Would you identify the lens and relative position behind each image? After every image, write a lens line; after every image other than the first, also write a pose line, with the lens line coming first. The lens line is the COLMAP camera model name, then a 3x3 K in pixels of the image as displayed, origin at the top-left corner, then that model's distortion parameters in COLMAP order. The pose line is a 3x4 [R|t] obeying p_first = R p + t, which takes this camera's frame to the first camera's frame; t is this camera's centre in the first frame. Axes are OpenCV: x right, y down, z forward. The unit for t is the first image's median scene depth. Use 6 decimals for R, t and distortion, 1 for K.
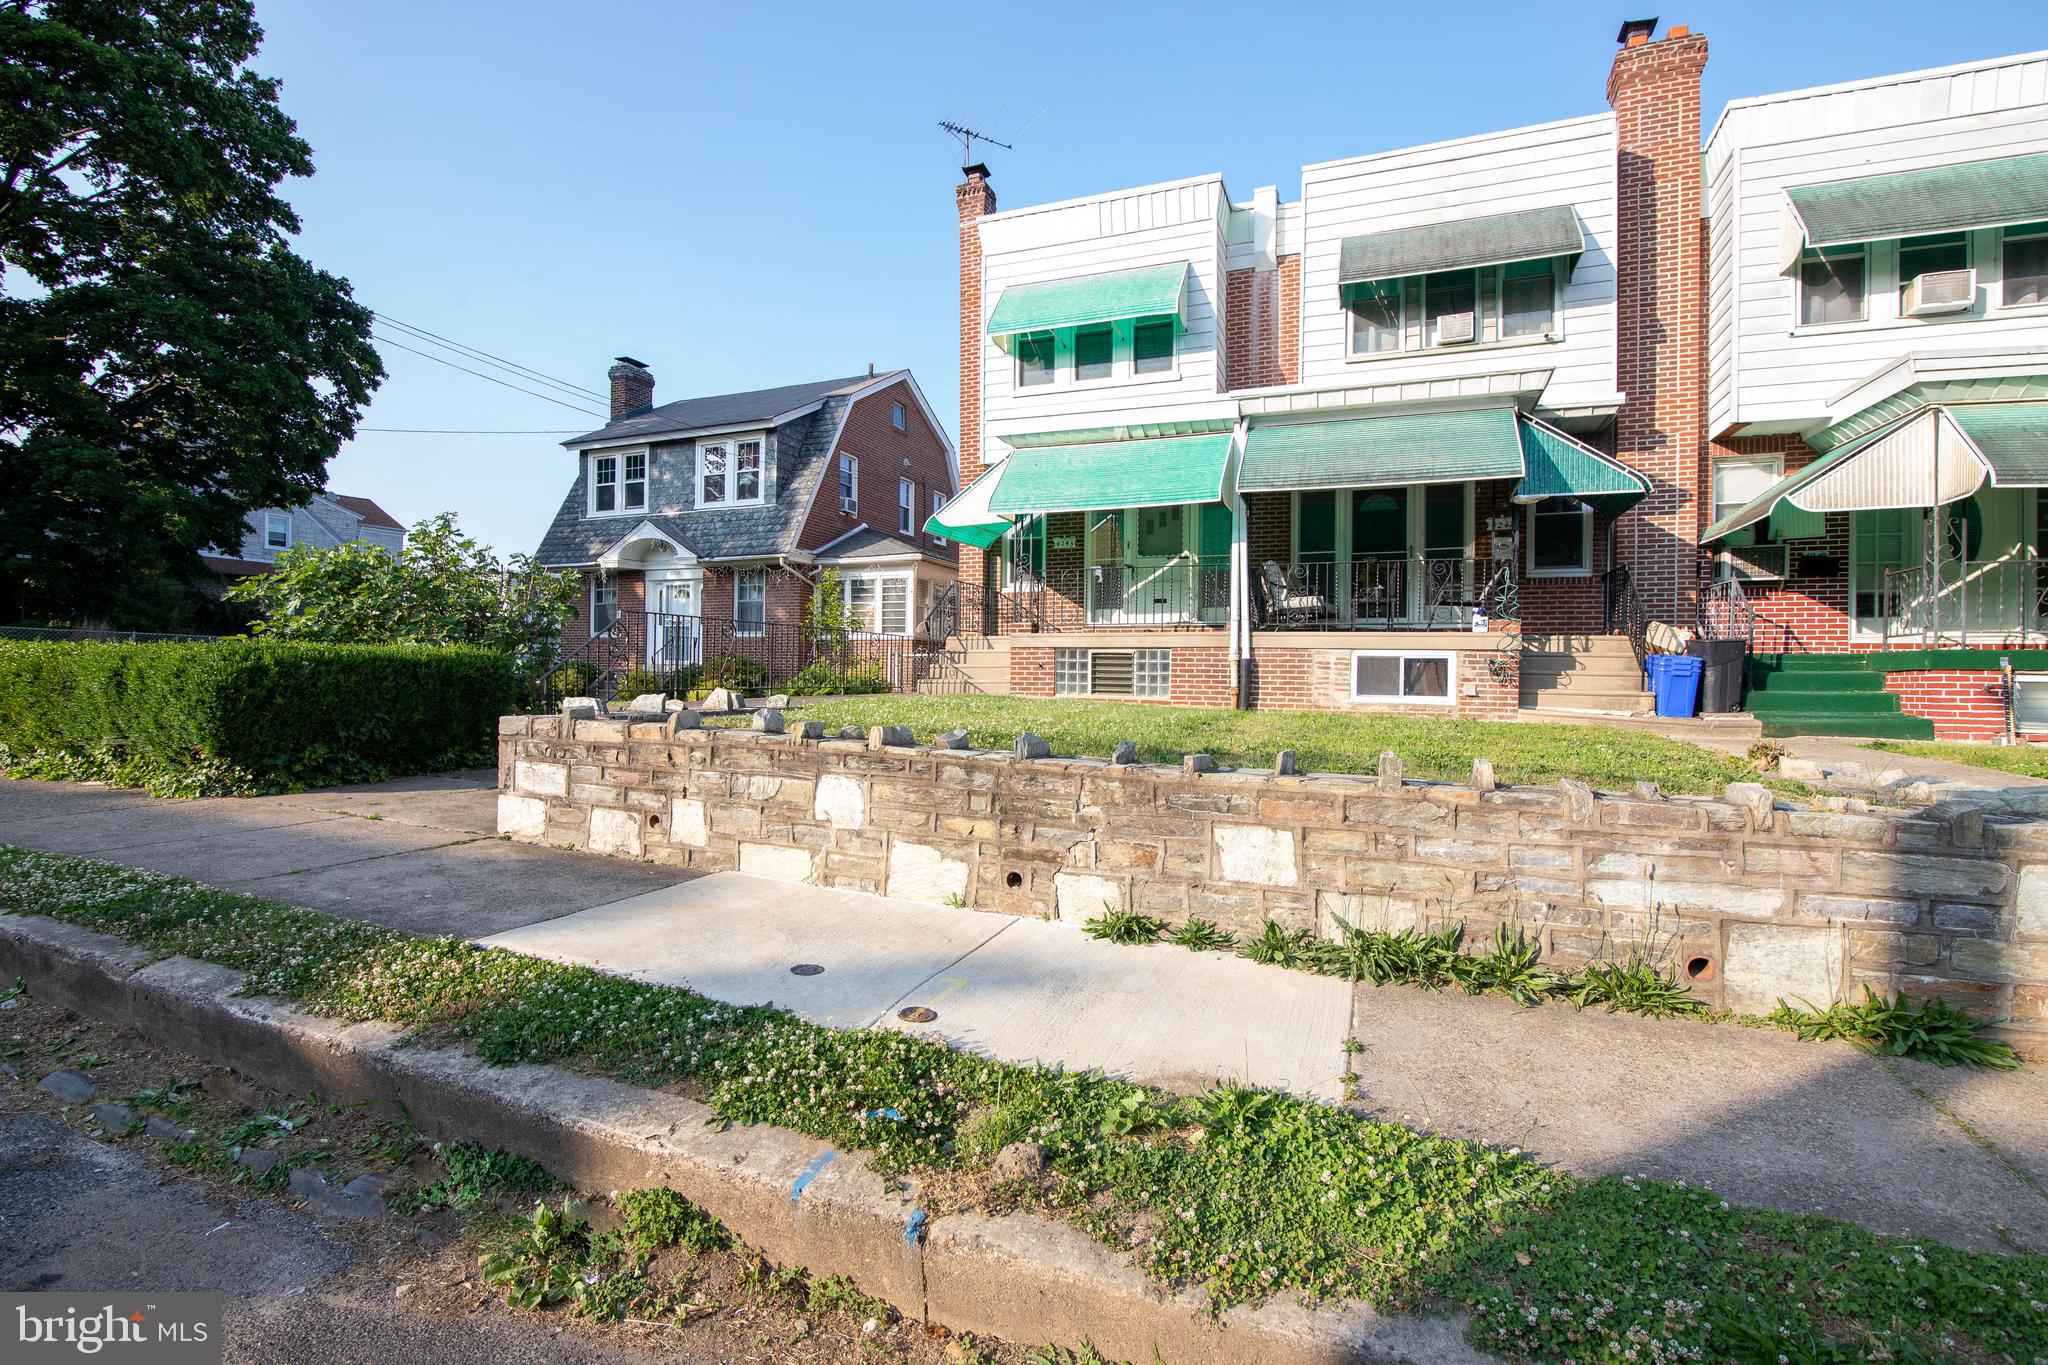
lens RADIAL K [[939.6, 0, 1012.9], [0, 939.6, 684.1], [0, 0, 1]] dist [-0.017105, 0.000981]
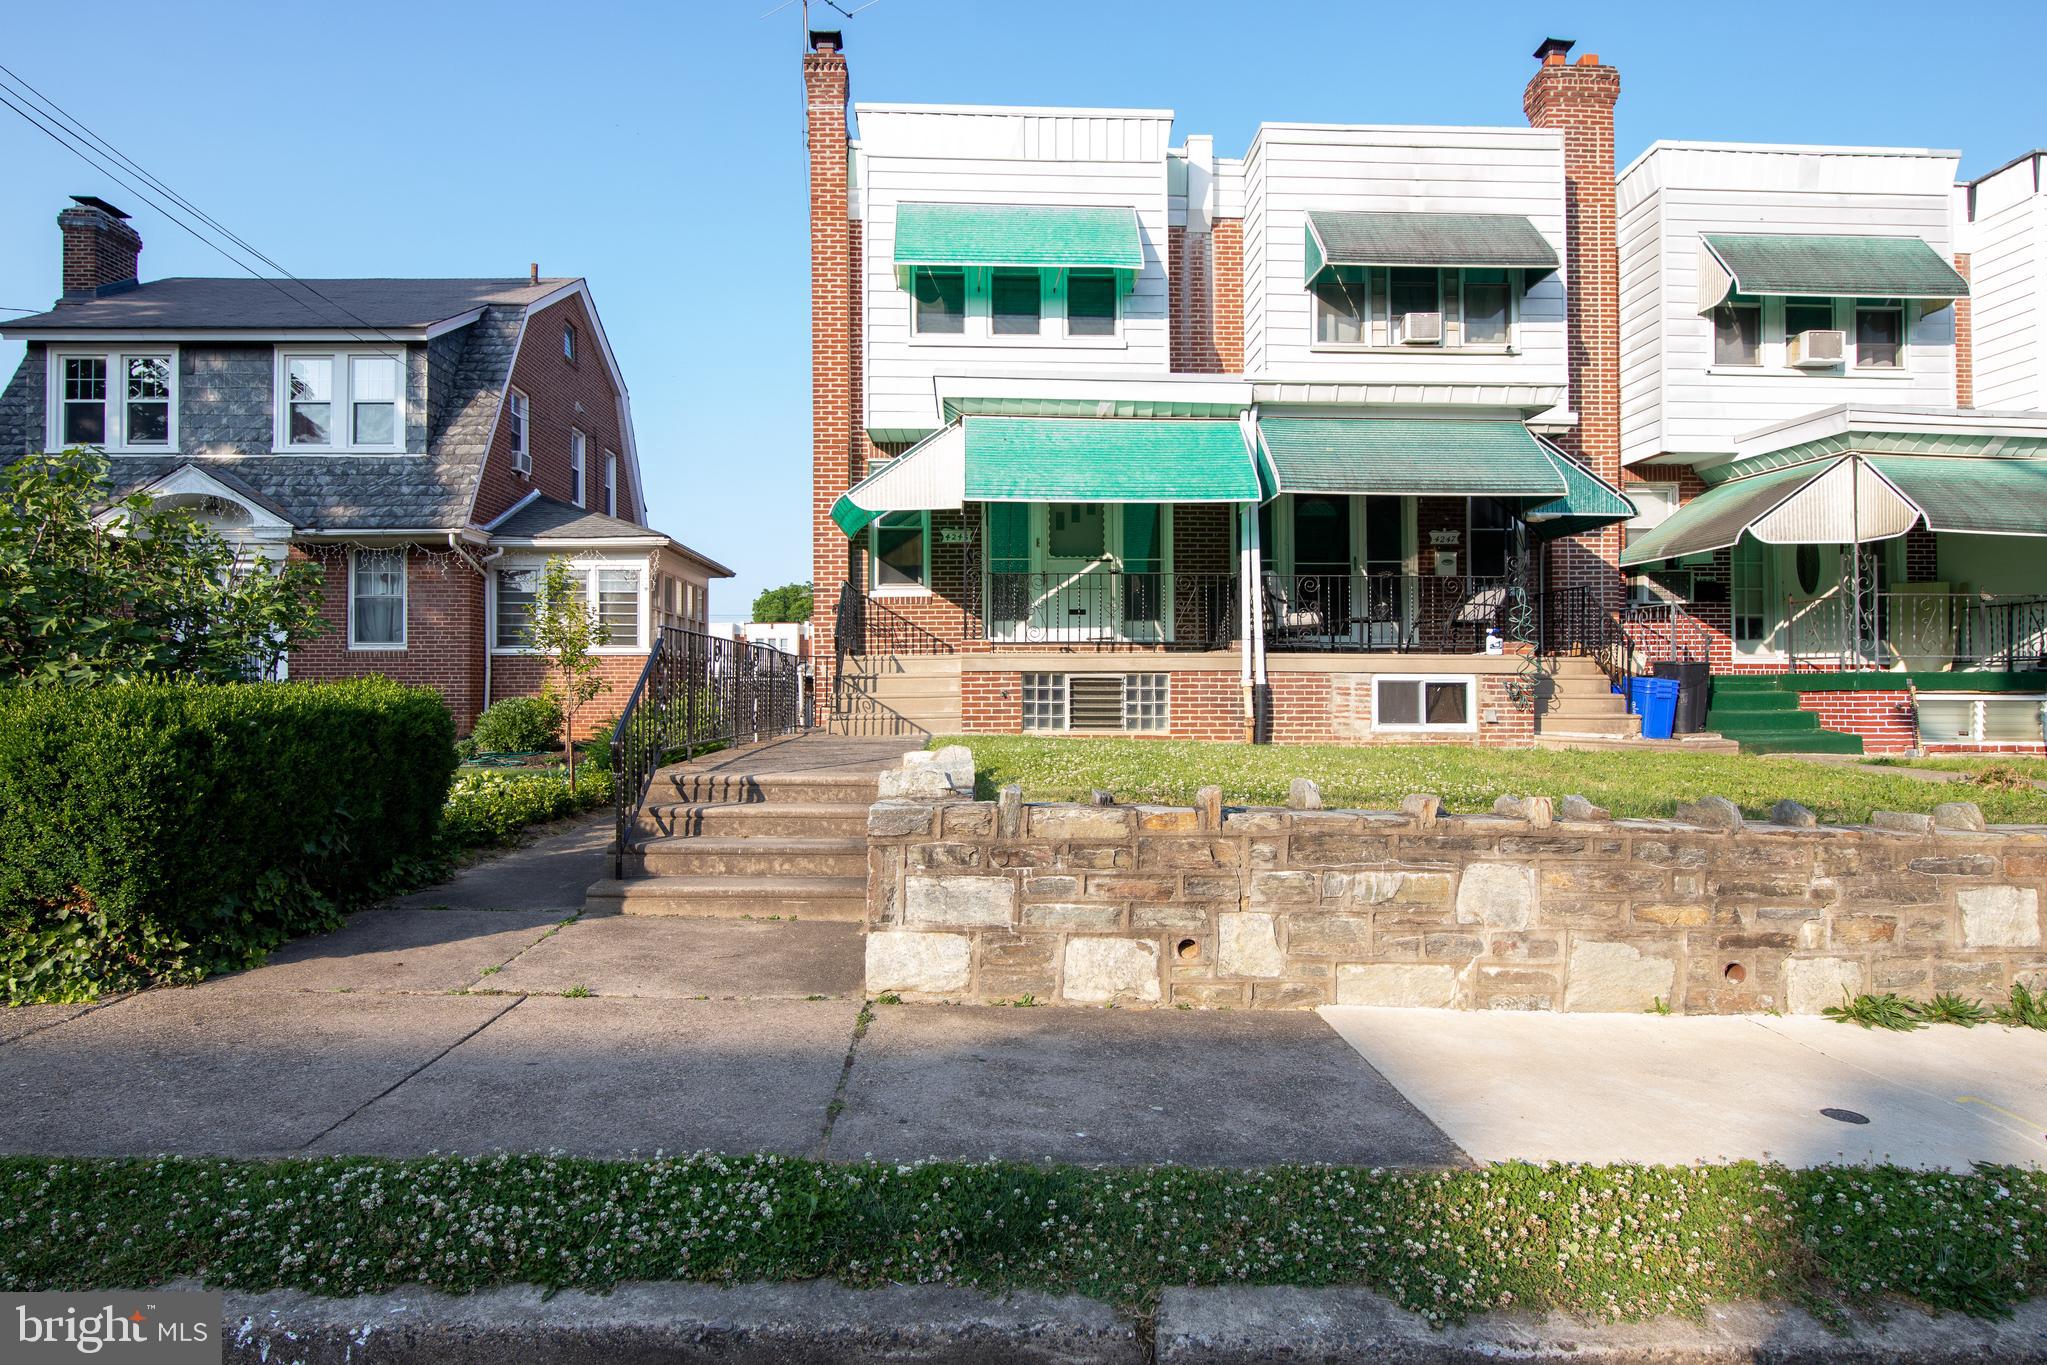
lens RADIAL K [[1158.2, 0, 1024.9], [0, 1158.2, 686.4], [0, 0, 1]] dist [-0.006177, -0.002263]
pose [[0.909232, -0.011303, 0.416136, -0.389682], [0.016593, 0.999821, -0.009097, -0.019104], [-0.415959, 0.015177, 0.909257, 0.123413]]
